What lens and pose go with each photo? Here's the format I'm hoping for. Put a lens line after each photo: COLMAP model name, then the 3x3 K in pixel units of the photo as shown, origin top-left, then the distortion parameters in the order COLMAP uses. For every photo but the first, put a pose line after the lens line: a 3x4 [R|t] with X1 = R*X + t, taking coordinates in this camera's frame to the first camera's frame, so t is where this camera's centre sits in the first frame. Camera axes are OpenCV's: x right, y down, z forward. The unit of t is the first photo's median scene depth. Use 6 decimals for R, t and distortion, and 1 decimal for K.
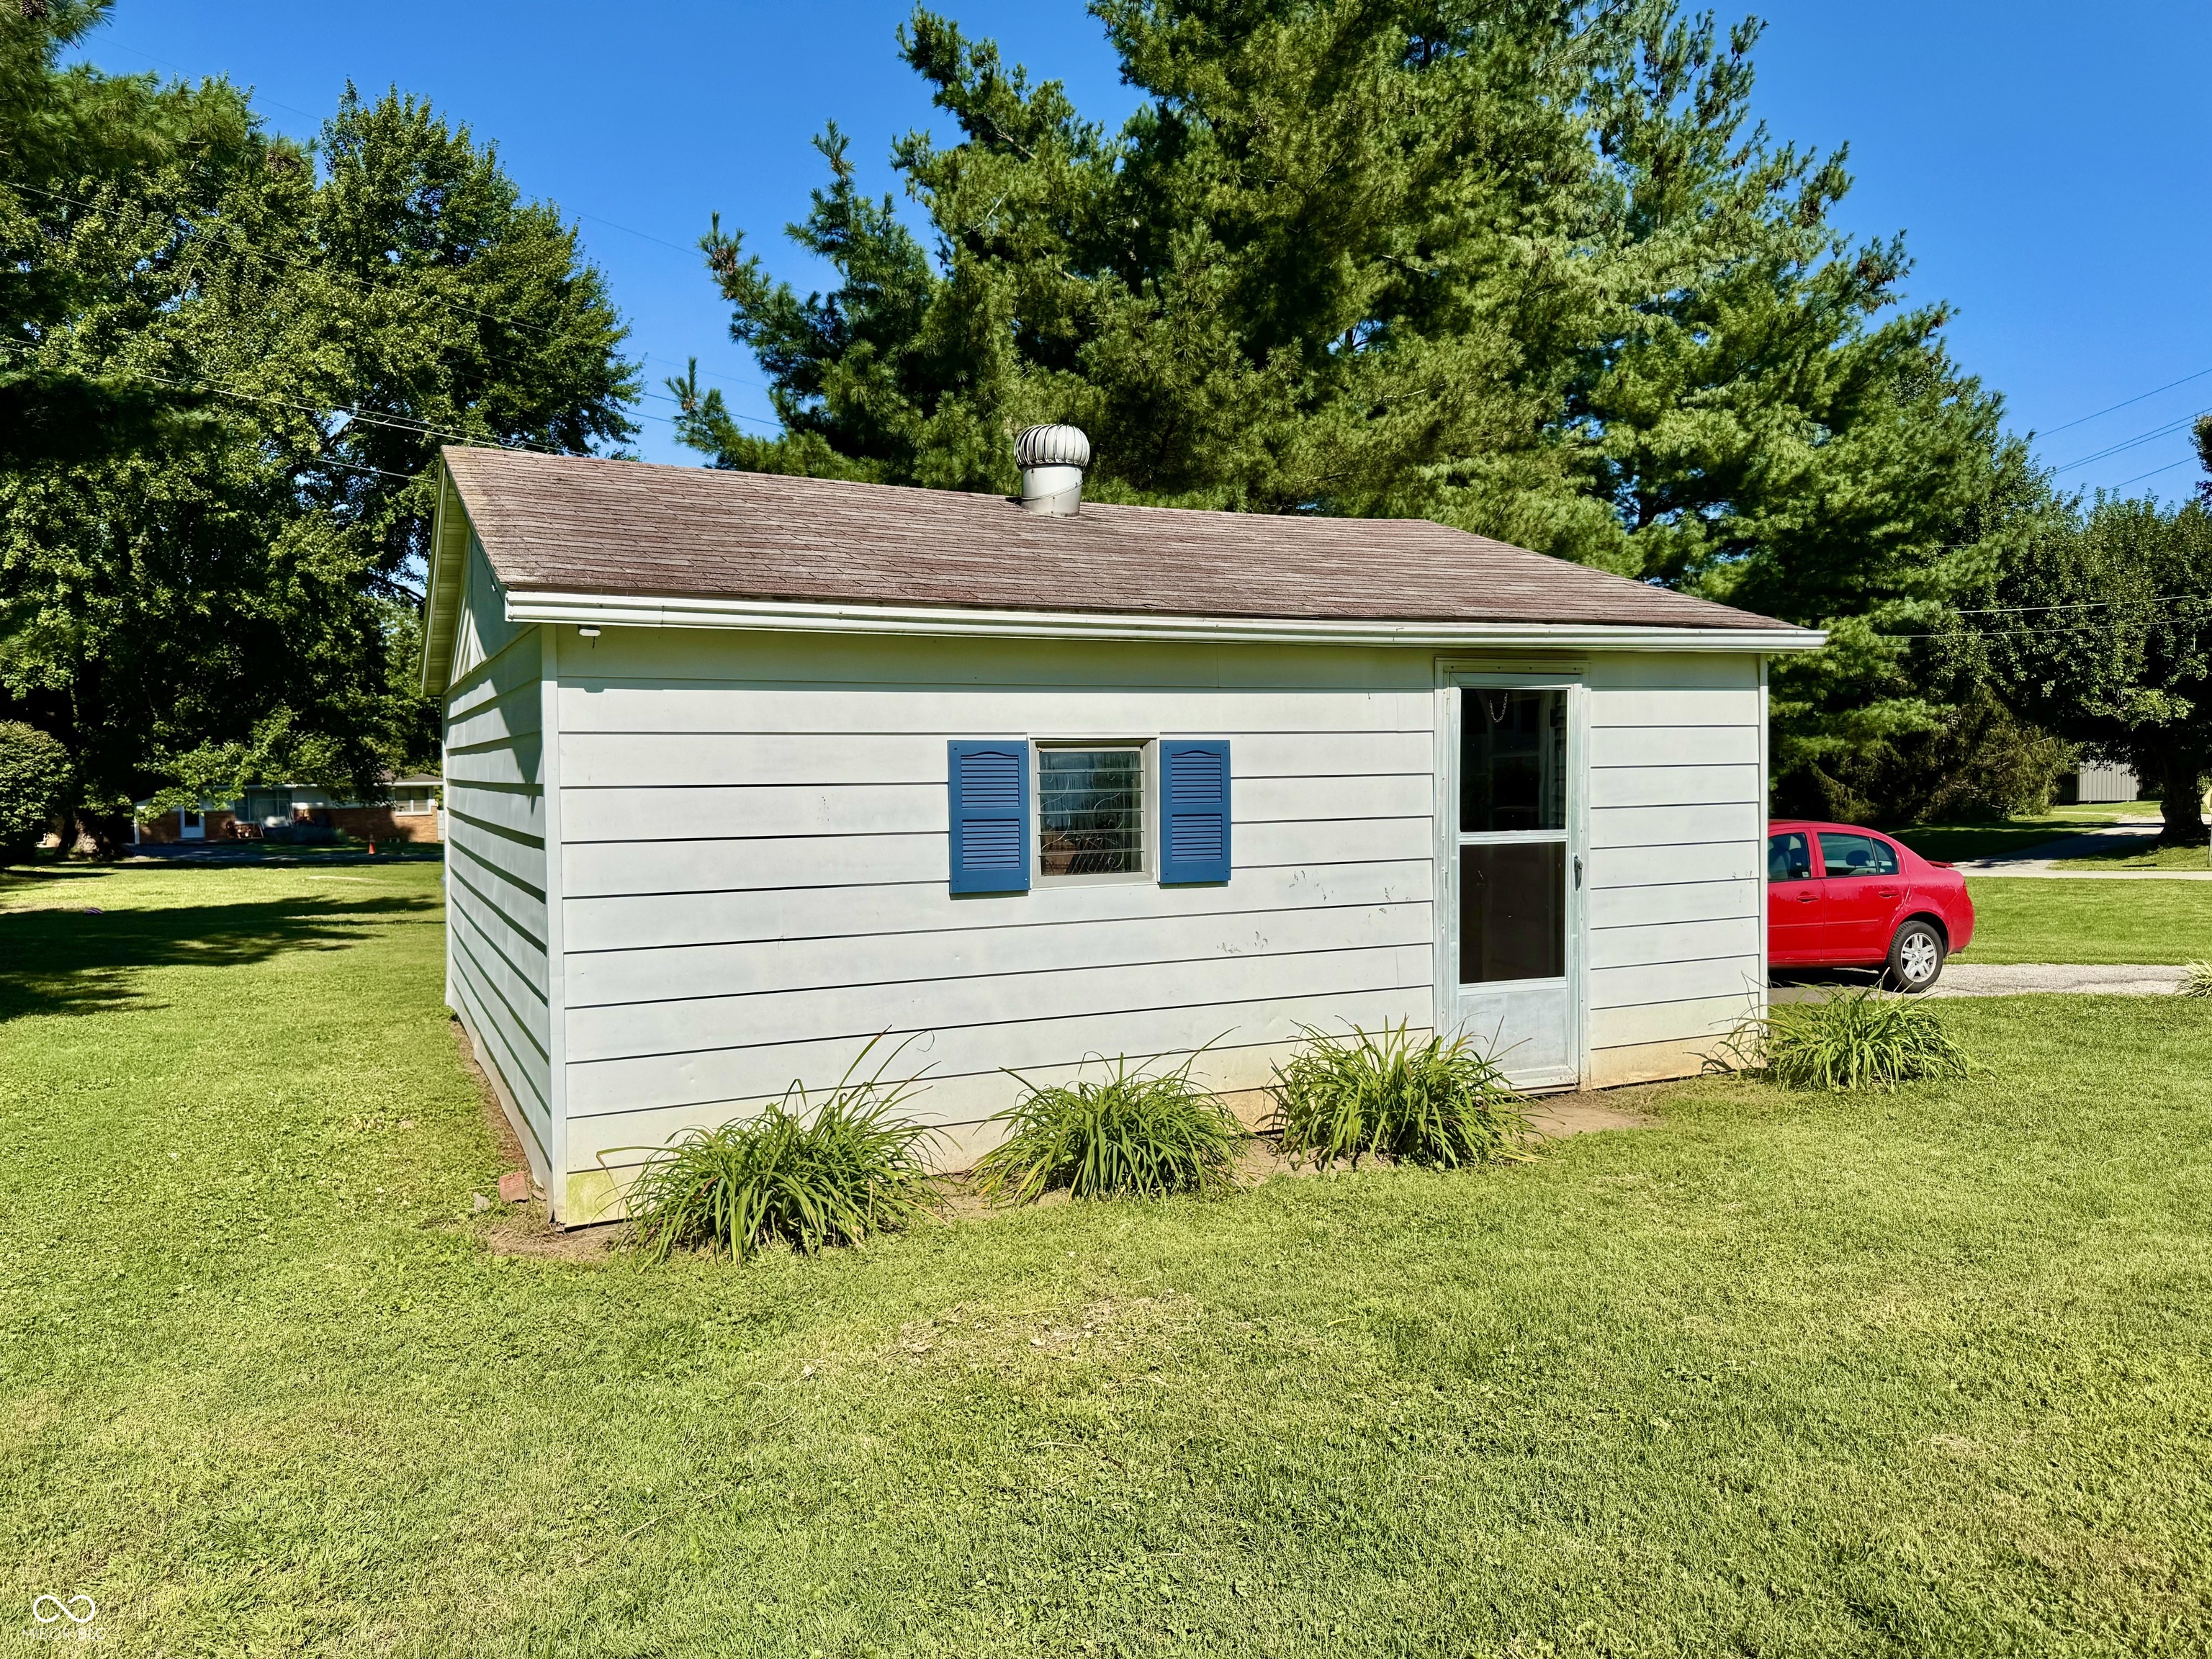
lens RADIAL K [[1592.4, 0, 1079.1], [0, 1592.4, 827.2], [0, 0, 1]] dist [0.003839, -0.003470]
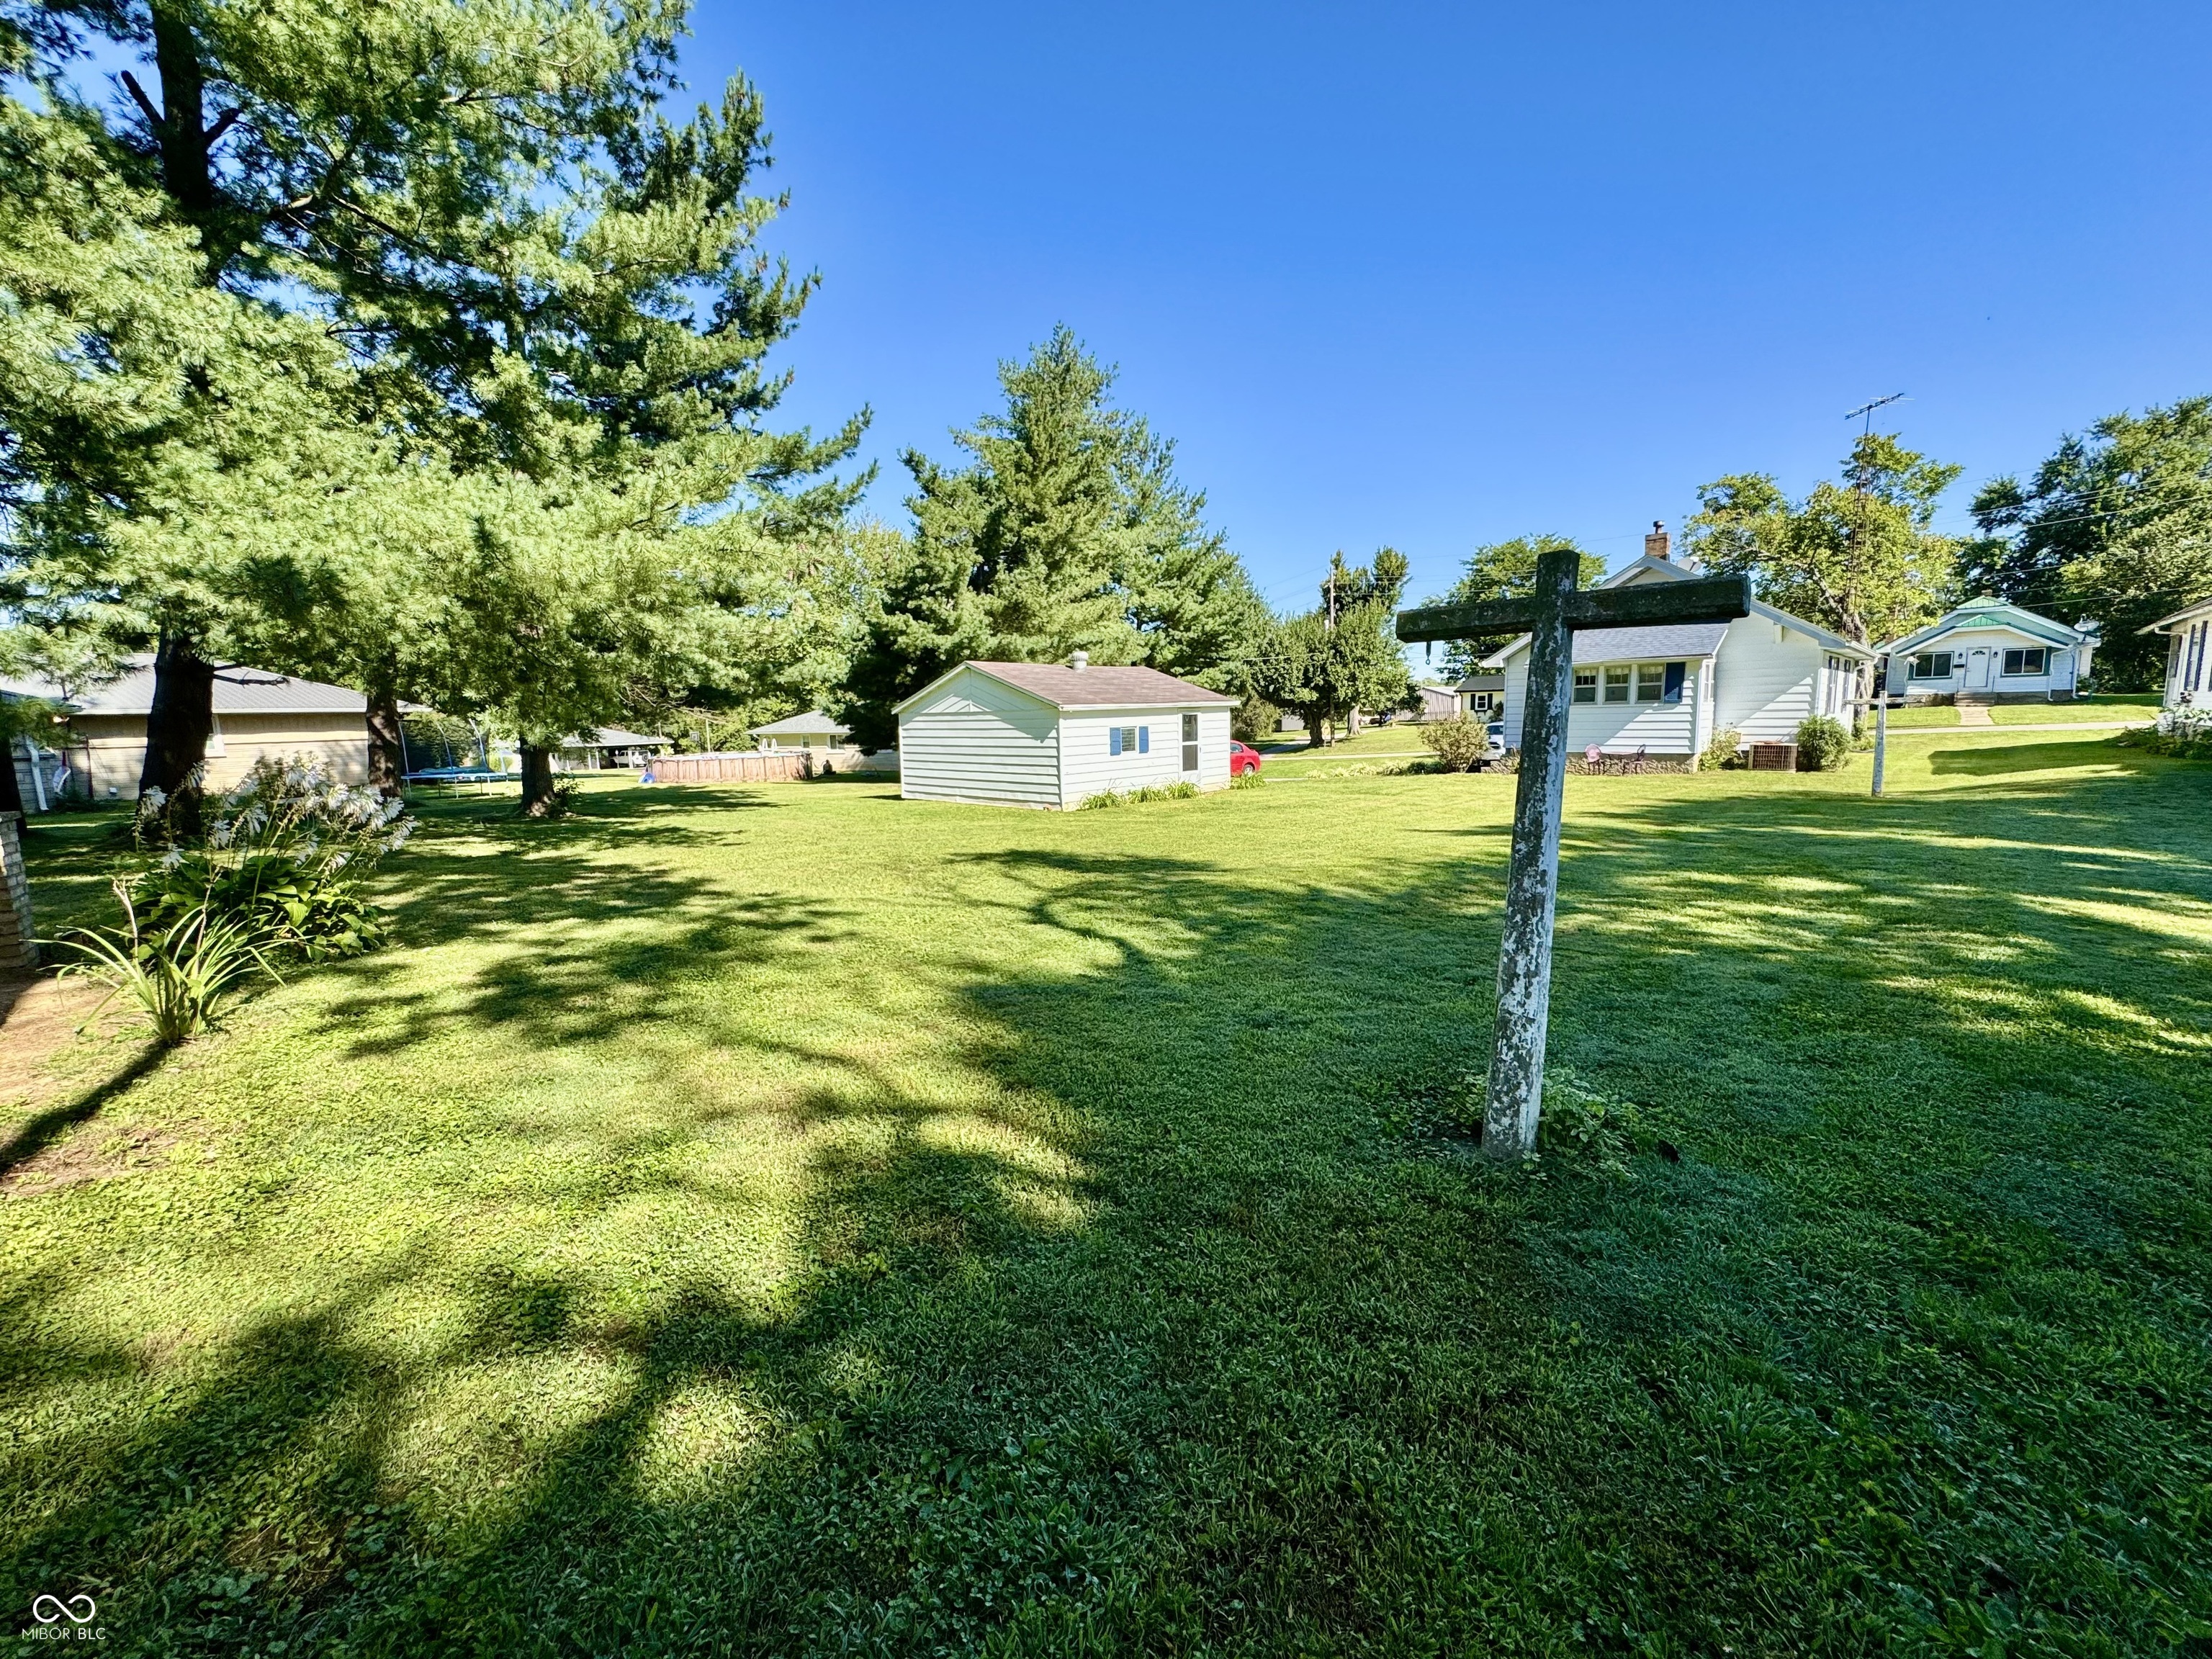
lens RADIAL K [[891.2, 0, 1106.0], [0, 891.2, 829.5], [0, 0, 1]] dist [-0.001431, 0.000065]
pose [[0.933053, -0.060637, 0.354591, -0.267928], [0.030261, 0.995428, 0.090596, 0.003823], [-0.358463, -0.073800, 0.930622, -0.421667]]
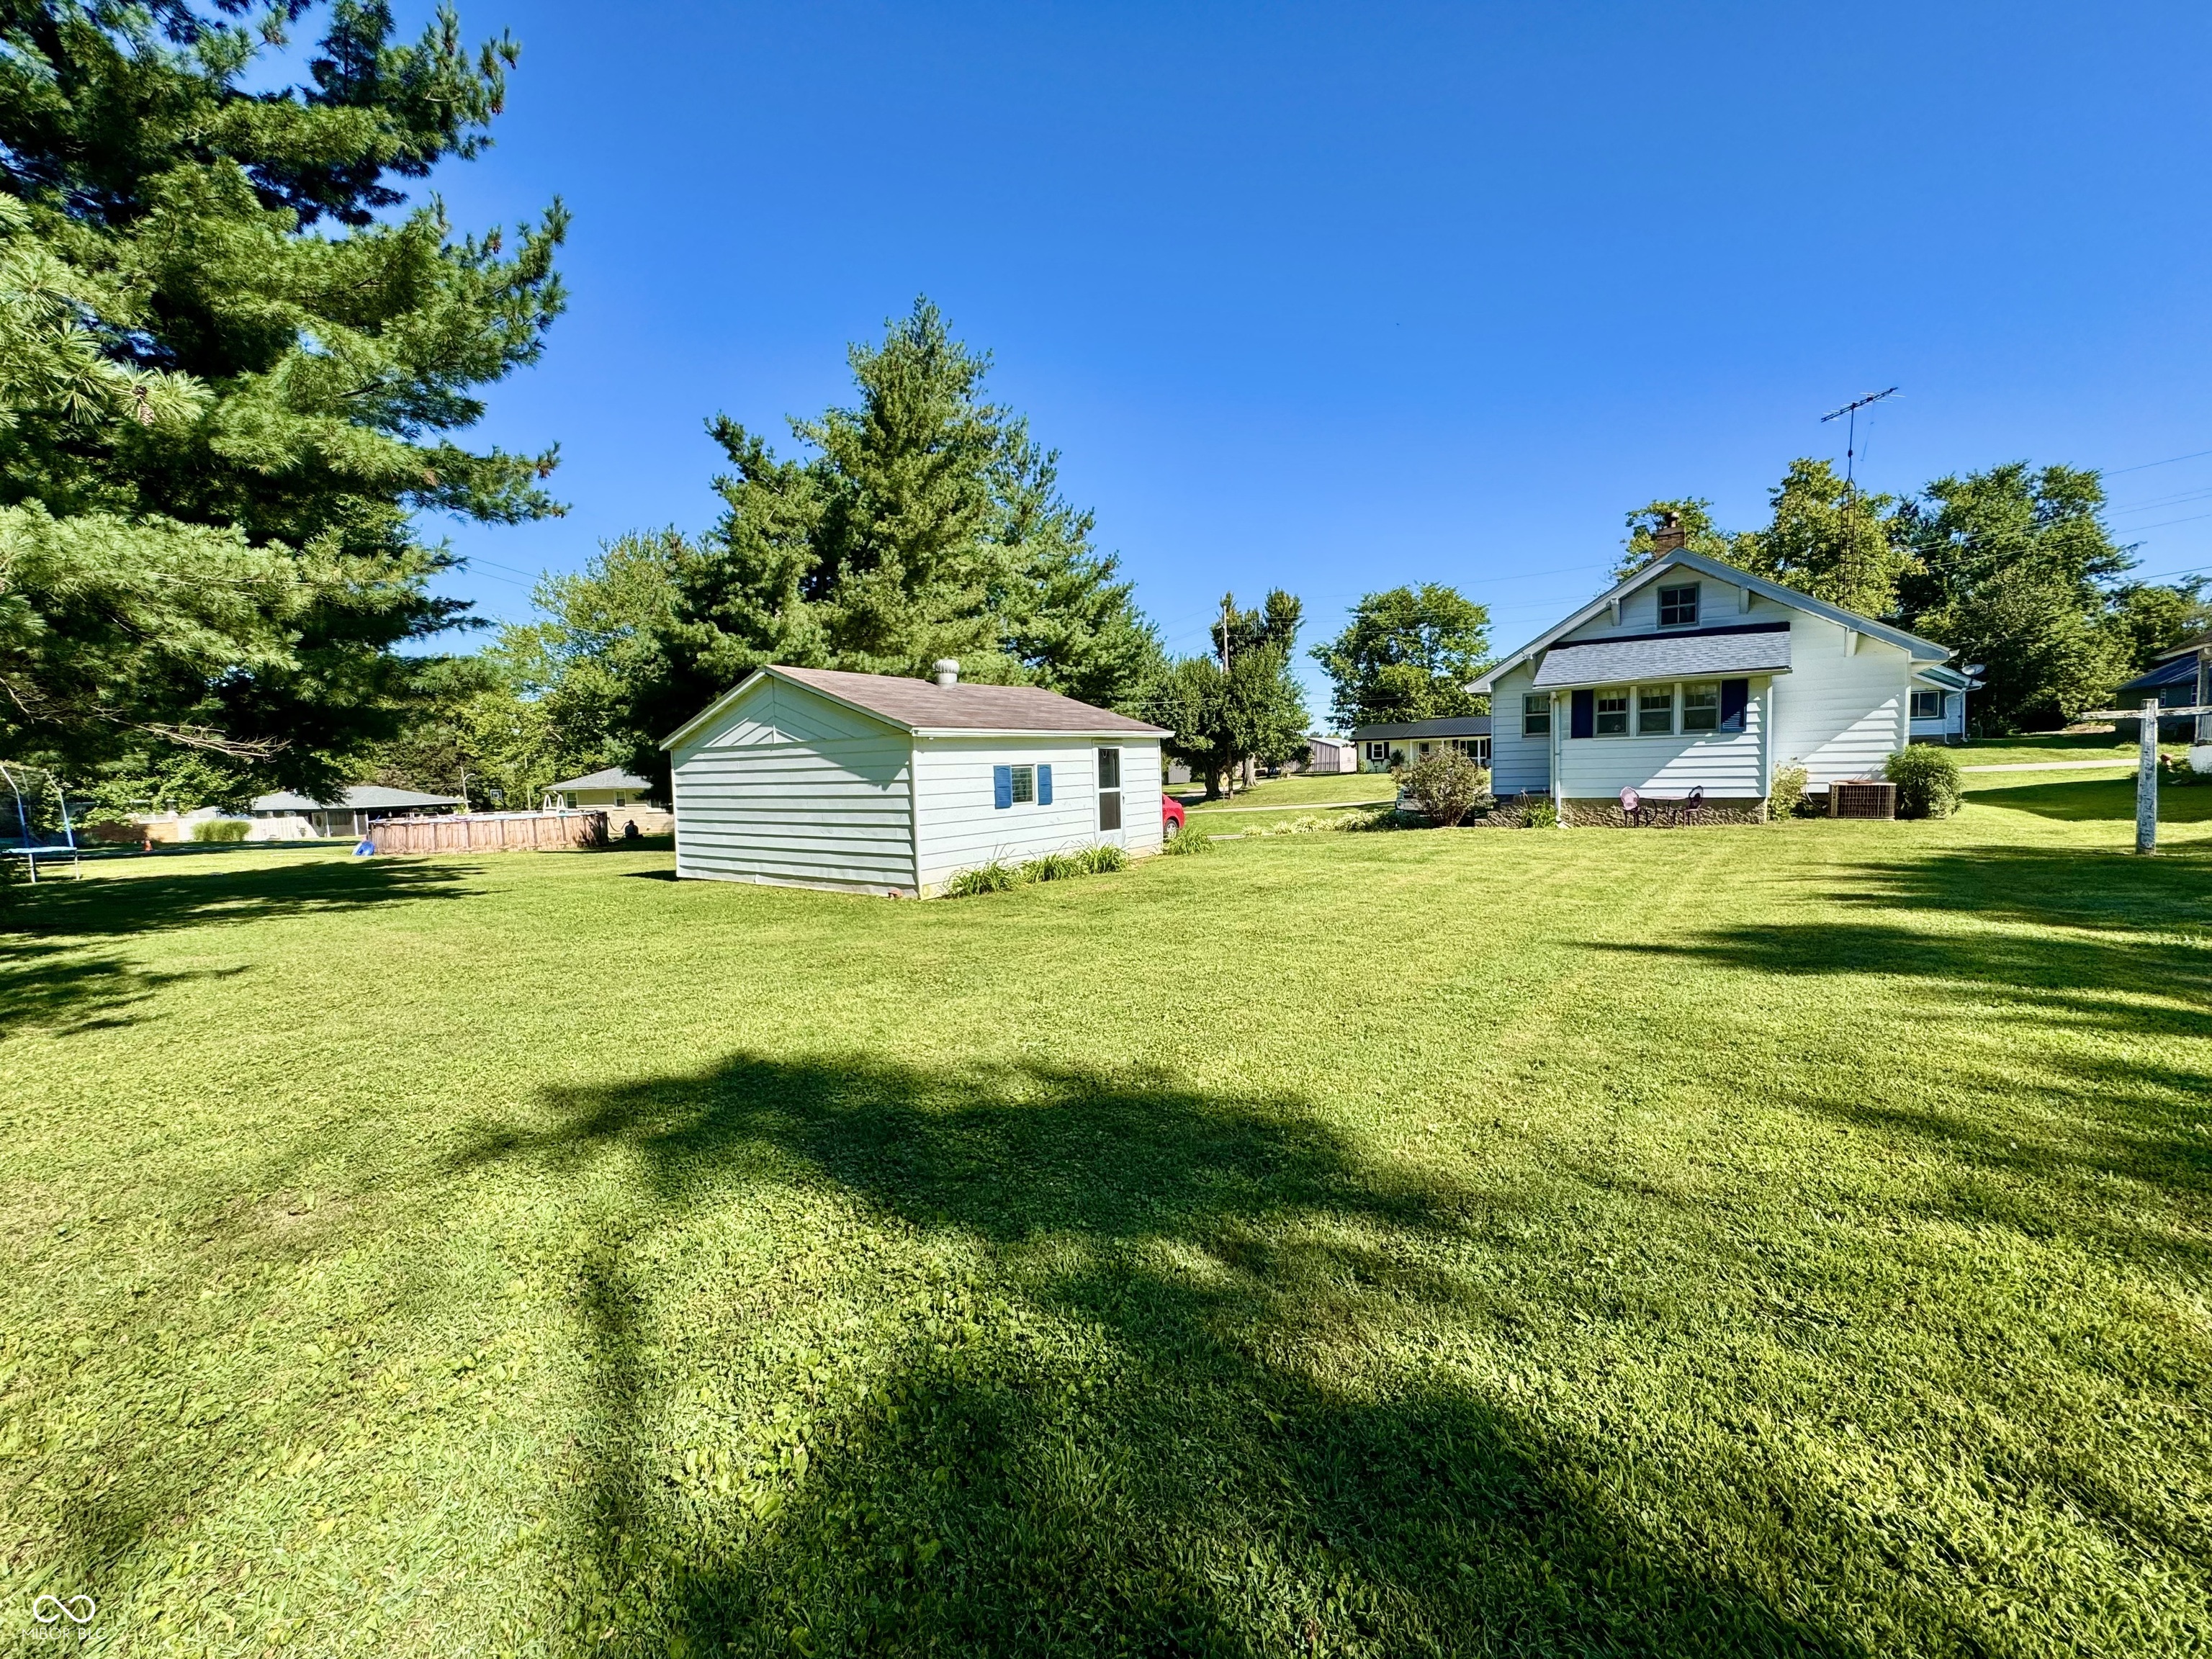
lens RADIAL K [[891.2, 0, 1106.0], [0, 891.2, 829.5], [0, 0, 1]] dist [-0.001431, 0.000065]
pose [[0.874478, -0.051976, 0.482272, -0.184289], [0.040862, 0.998602, 0.033531, 0.007082], [-0.483341, -0.009615, 0.875379, -0.195284]]
